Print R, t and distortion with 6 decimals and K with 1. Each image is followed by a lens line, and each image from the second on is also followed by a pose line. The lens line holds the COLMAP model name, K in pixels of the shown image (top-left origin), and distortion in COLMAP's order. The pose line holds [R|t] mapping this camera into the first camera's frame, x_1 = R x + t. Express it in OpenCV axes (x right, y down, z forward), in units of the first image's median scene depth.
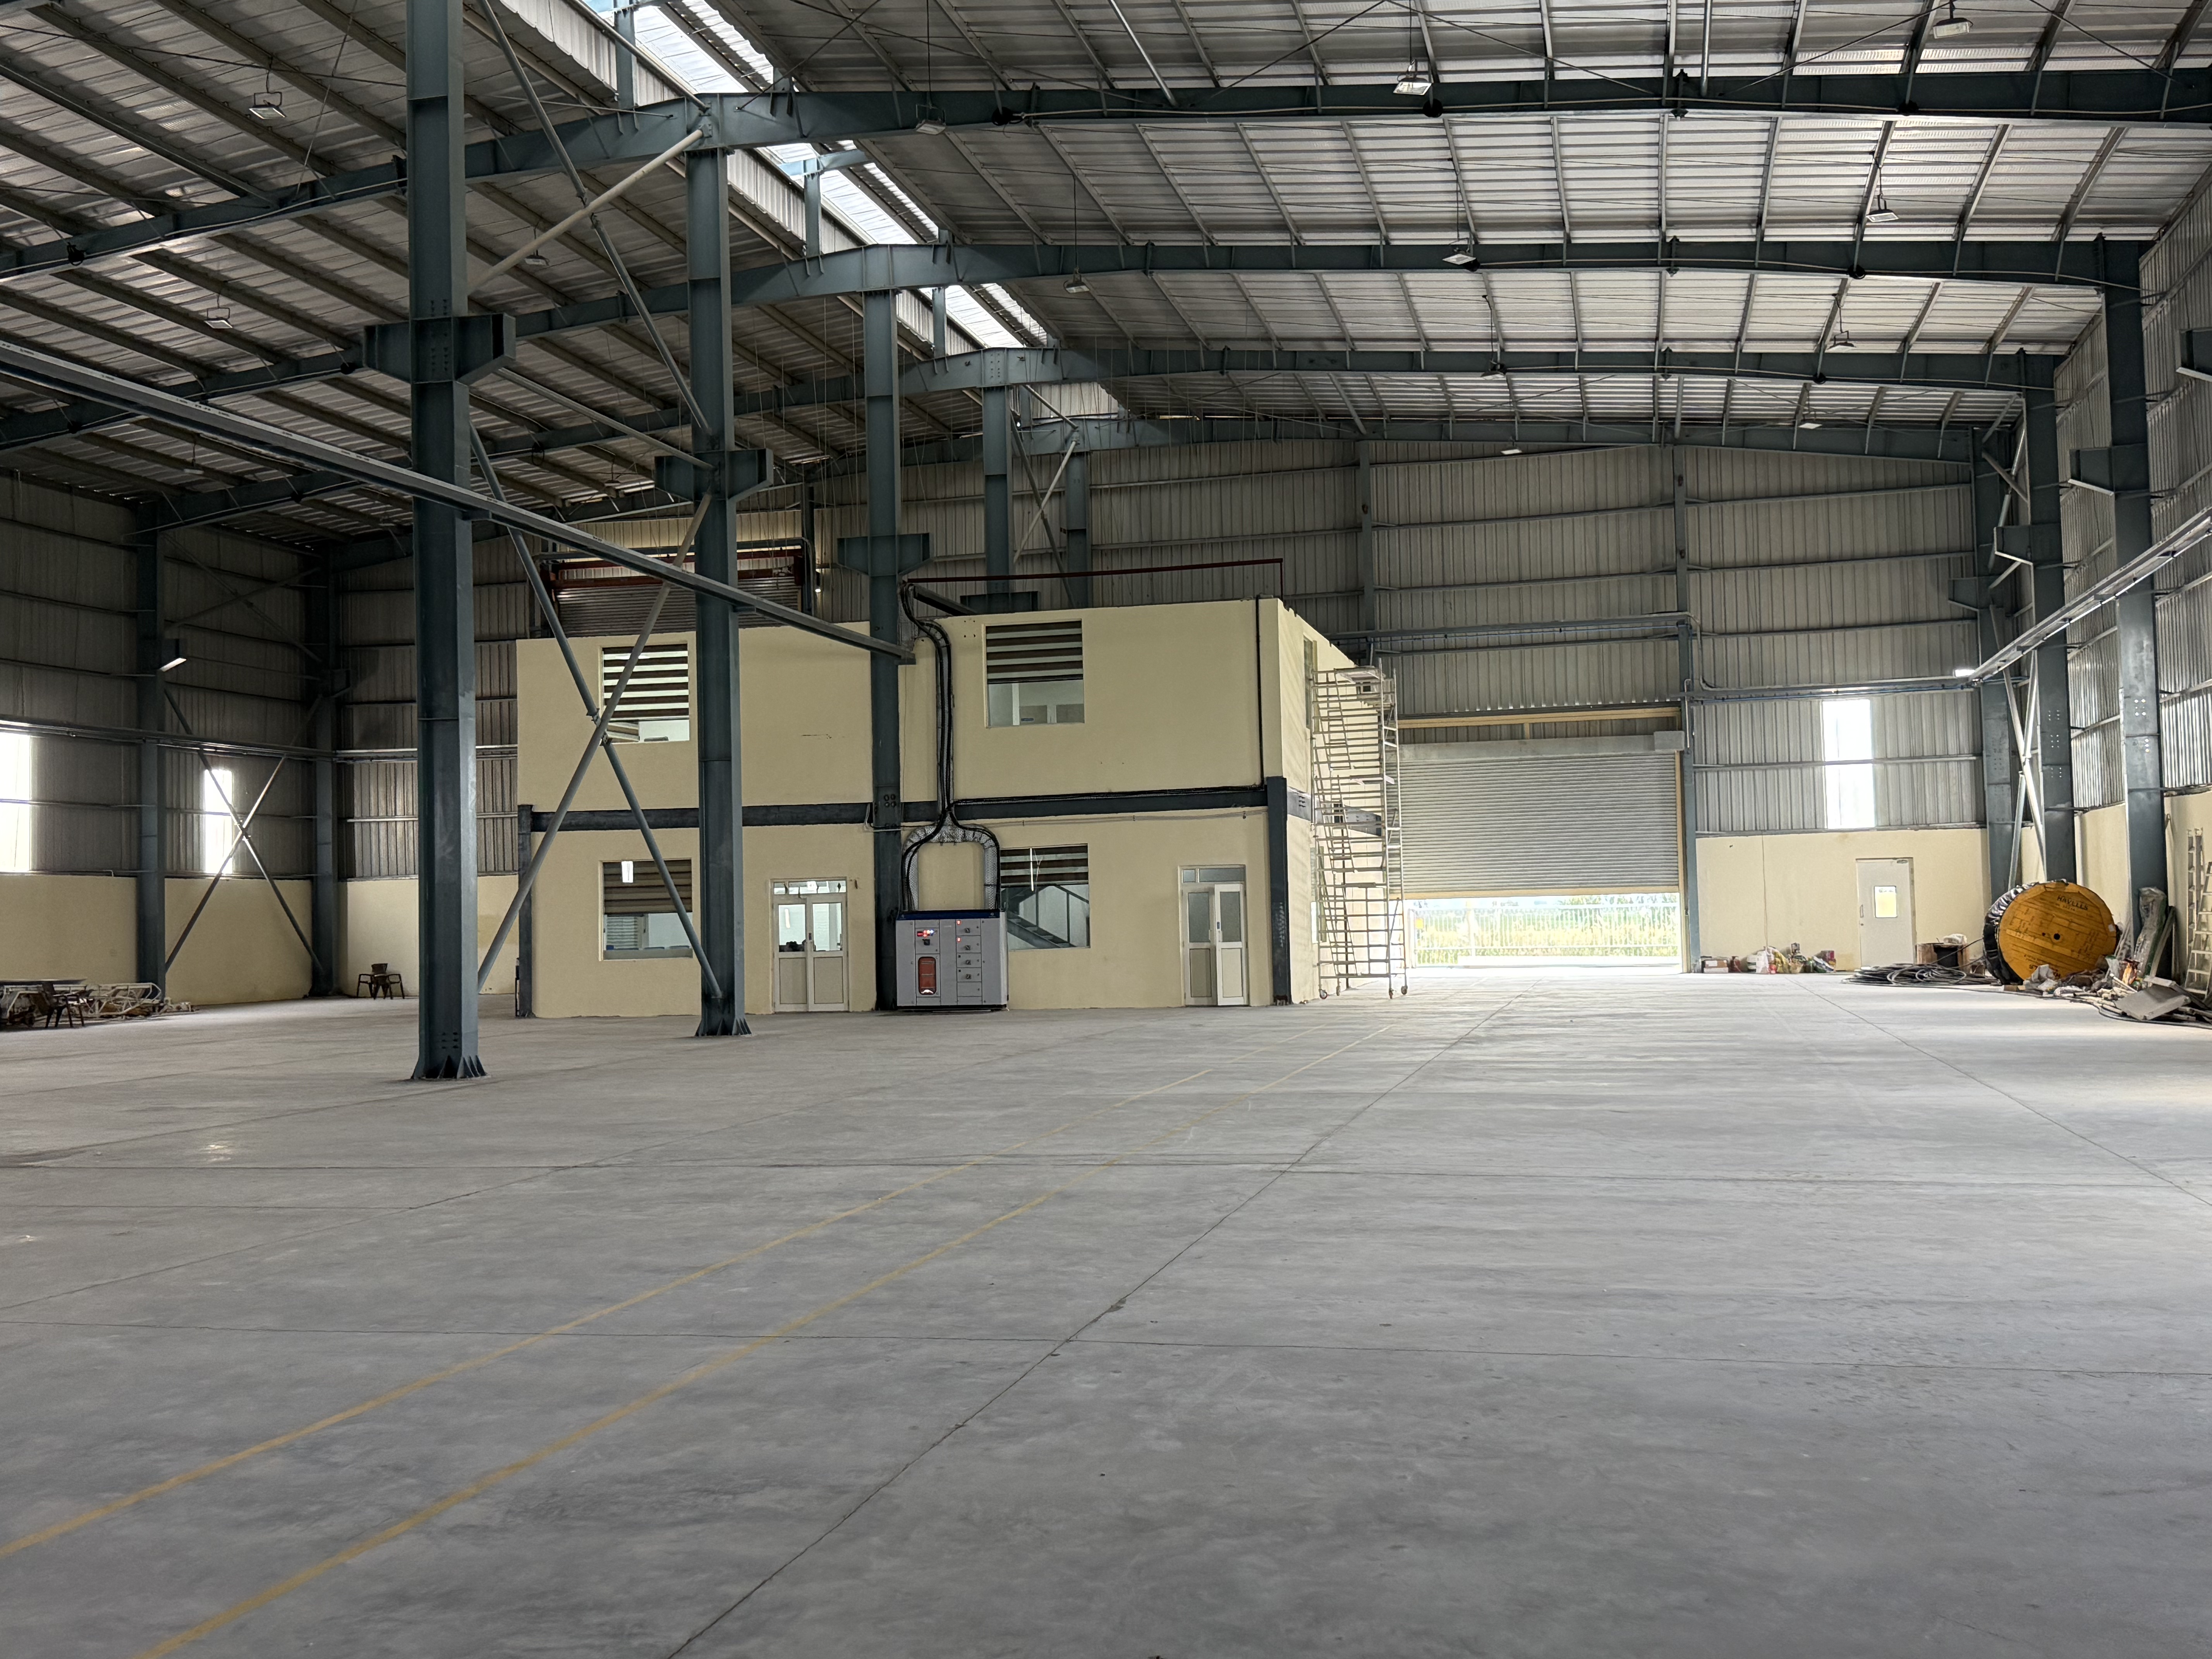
lens RADIAL K [[2180.1, 0, 1109.5], [0, 2180.1, 818.1], [0, 0, 1]] dist [0.131579, -0.239020]
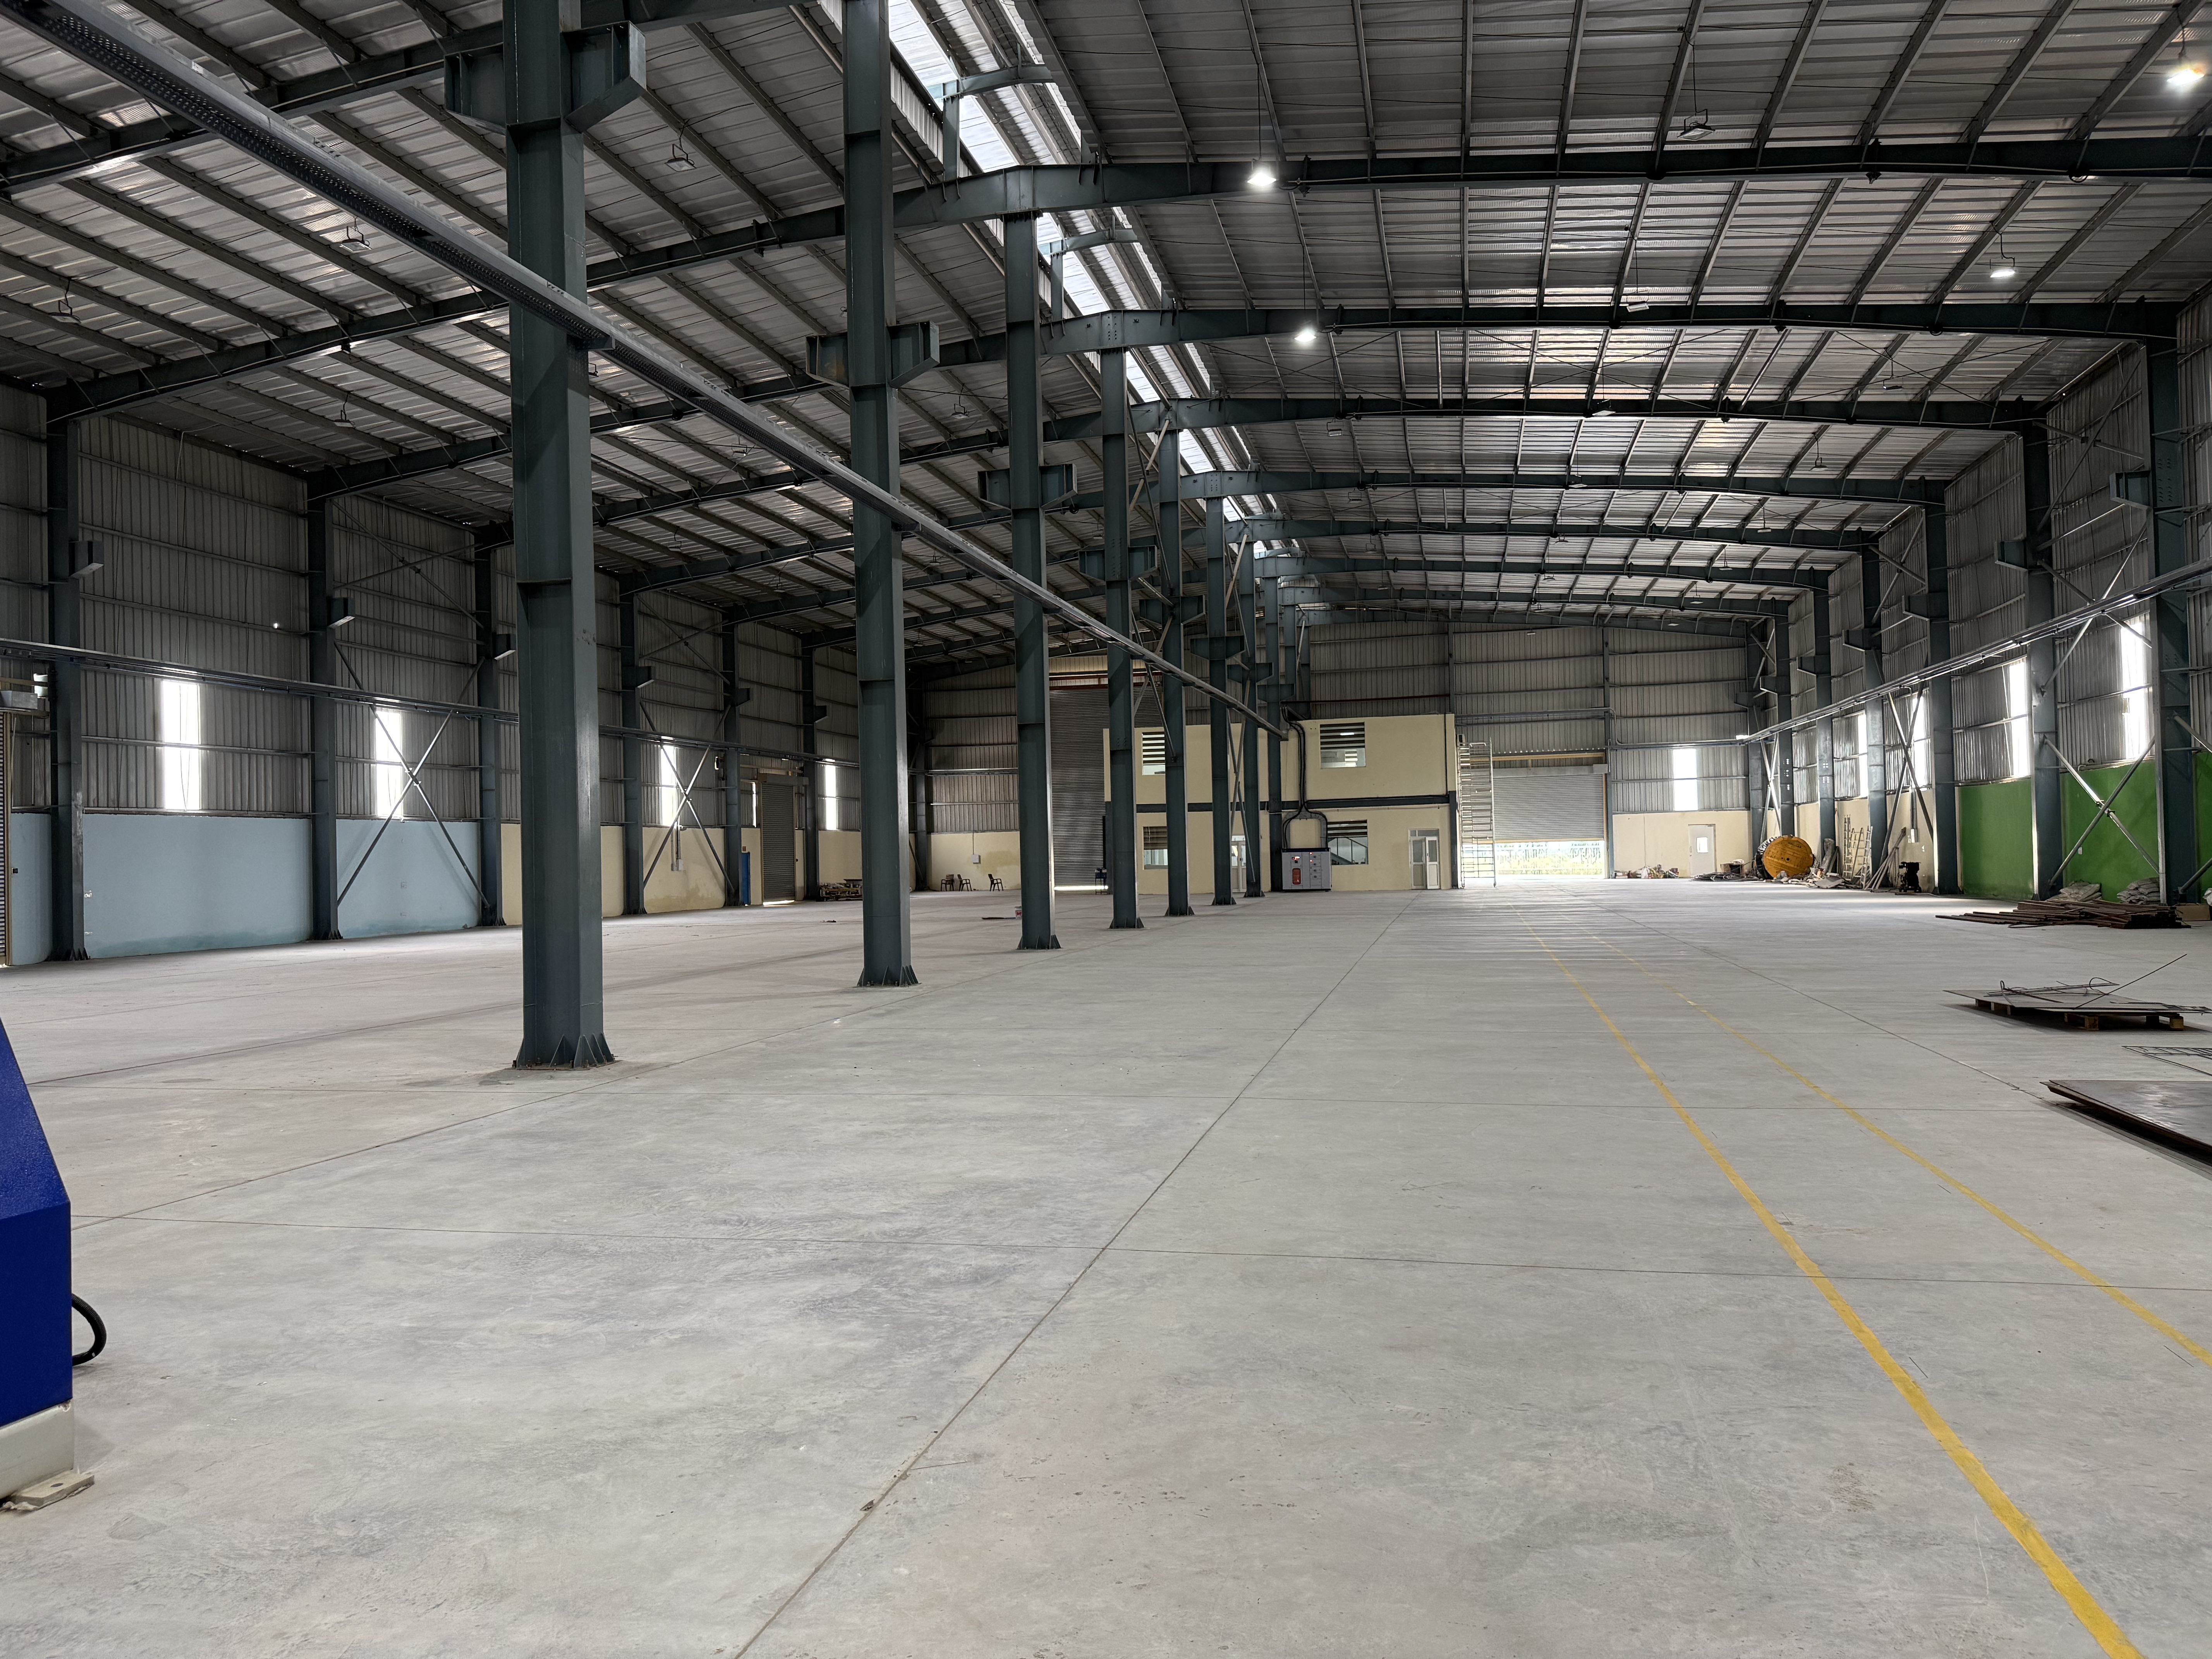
lens RADIAL K [[1541.0, 0, 1098.4], [0, 1541.0, 833.6], [0, 0, 1]] dist [0.101228, -0.139721]
pose [[0.999980, 0.000405, 0.006287, -0.240359], [-0.000591, 0.999563, 0.029566, -0.017036], [-0.006272, -0.029570, 0.999543, -0.498881]]
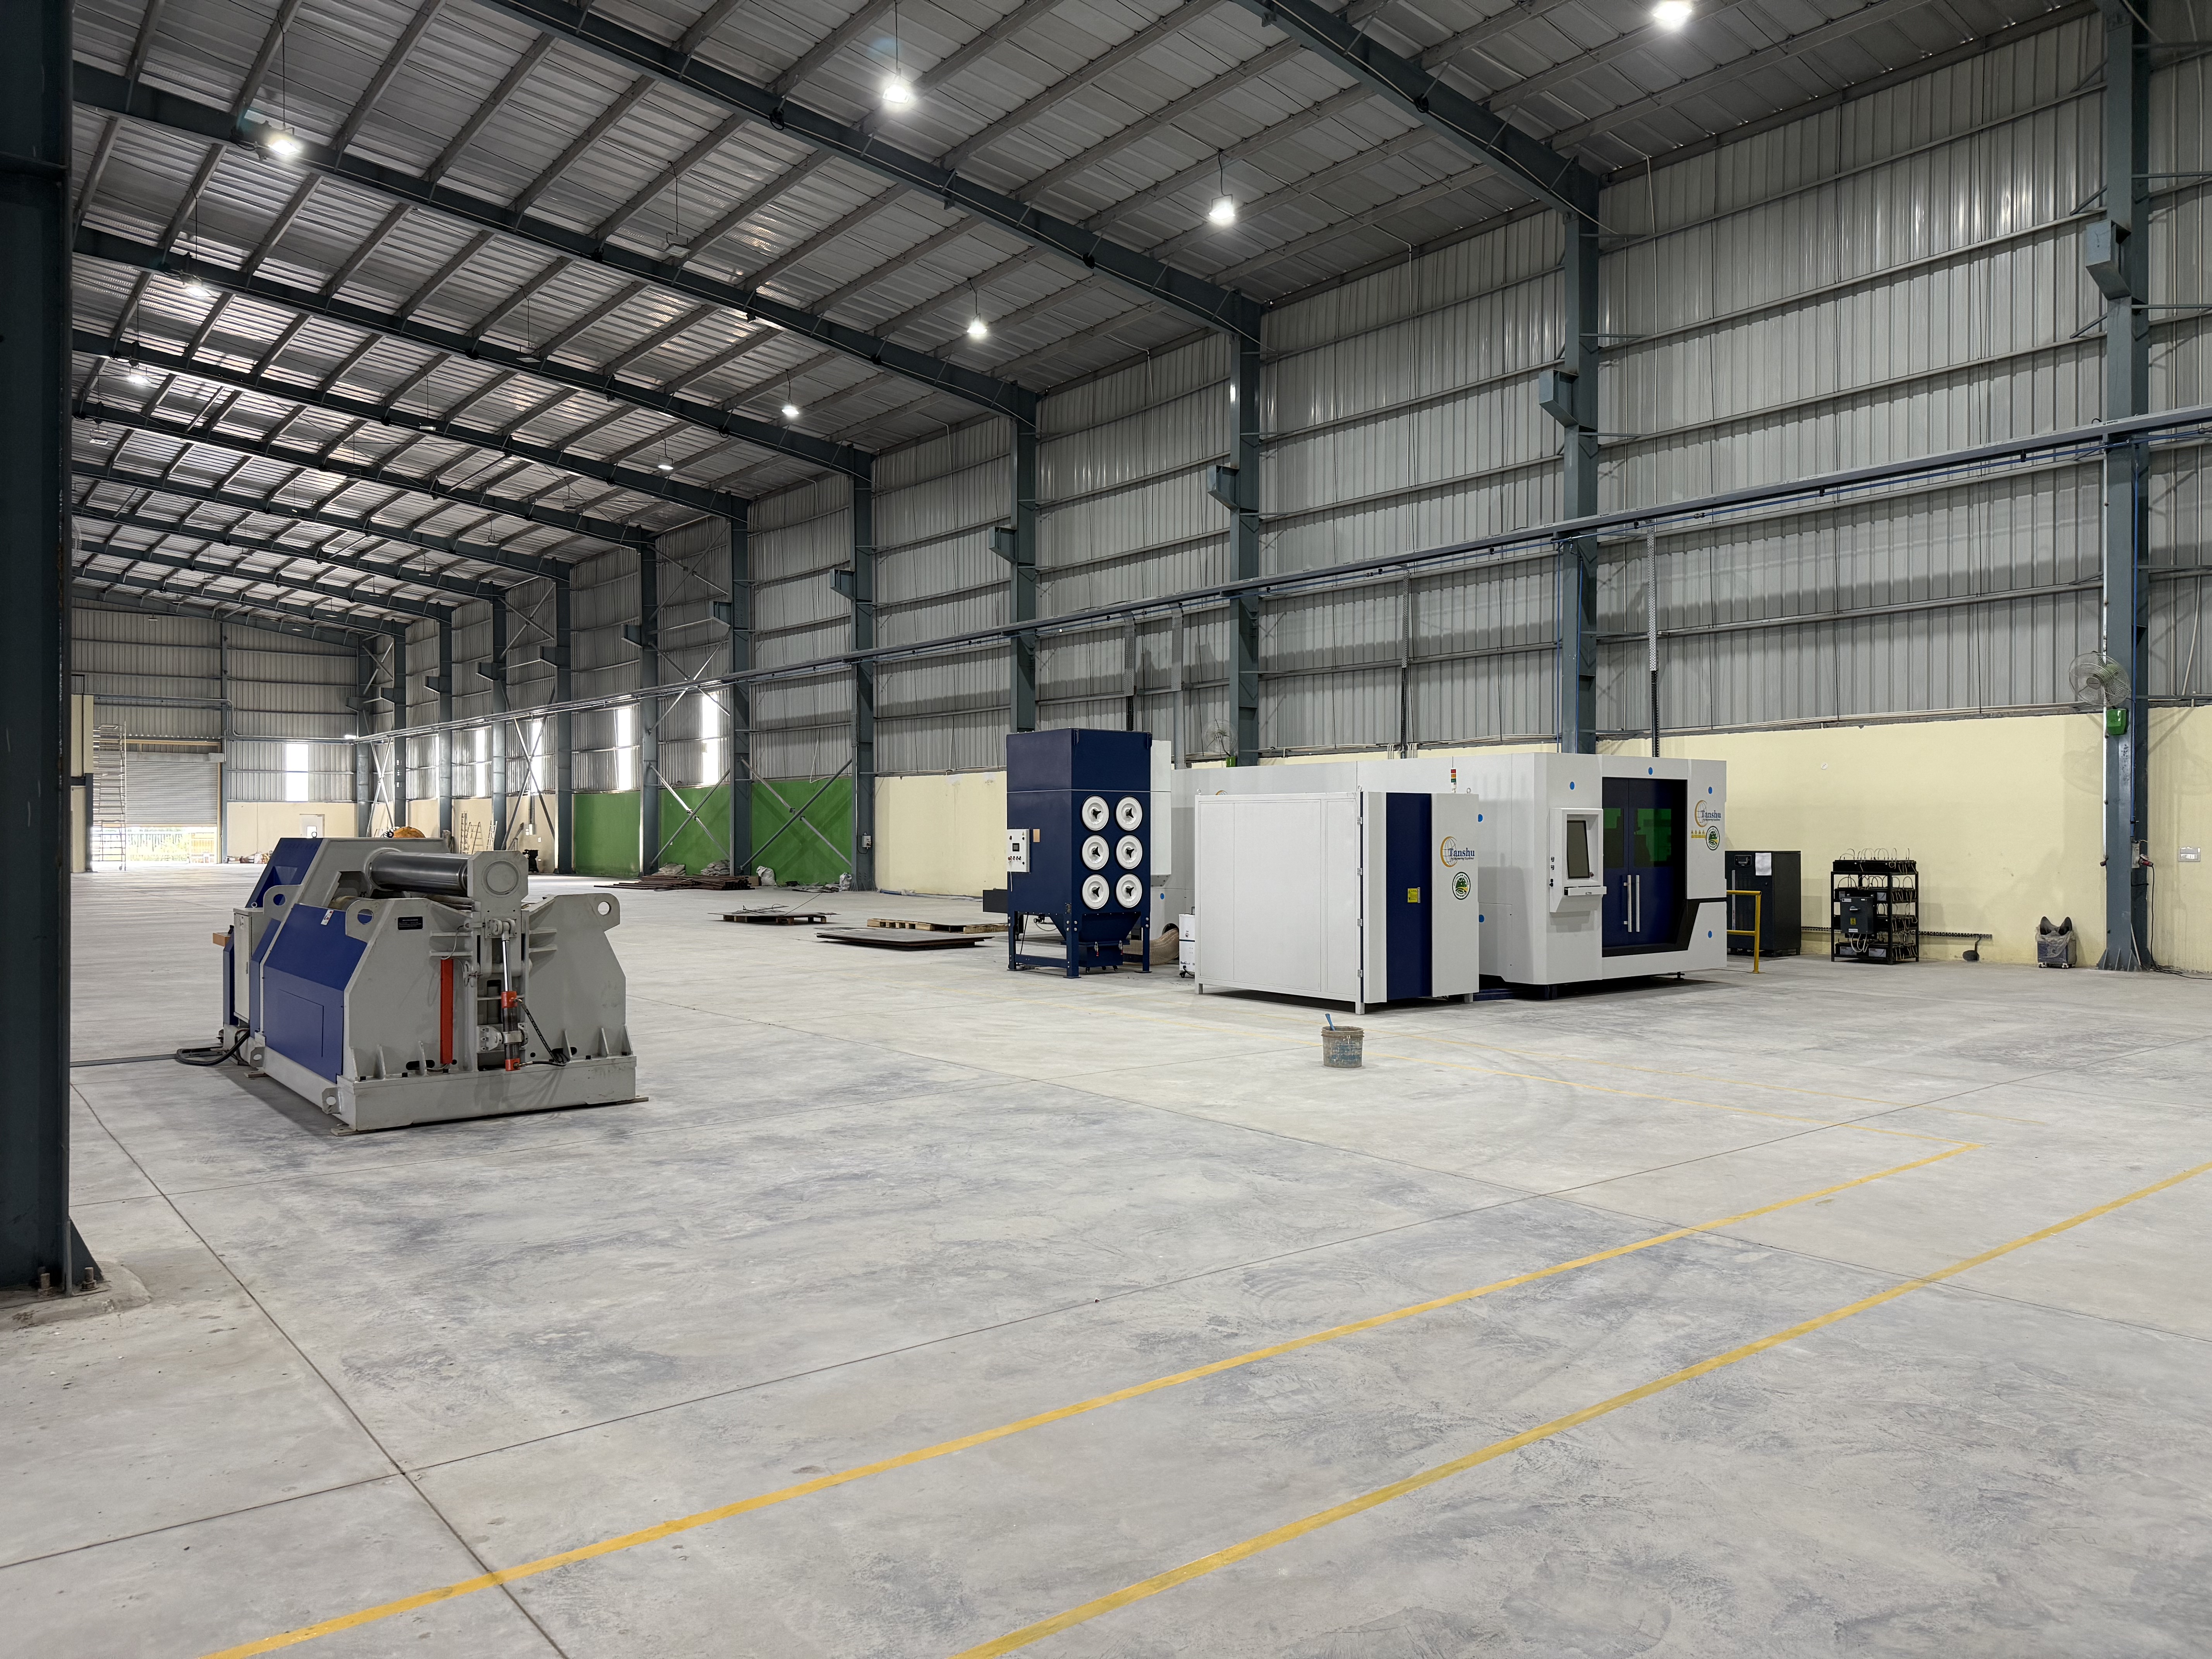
lens RADIAL K [[1570.5, 0, 1102.2], [0, 1570.5, 830.0], [0, 0, 1]] dist [-0.002088, -0.001169]
pose [[0.607509, 0.024636, 0.793931, -0.455834], [-0.050220, 0.998711, 0.007437, -0.019223], [-0.792724, -0.044389, 0.607963, -0.663108]]
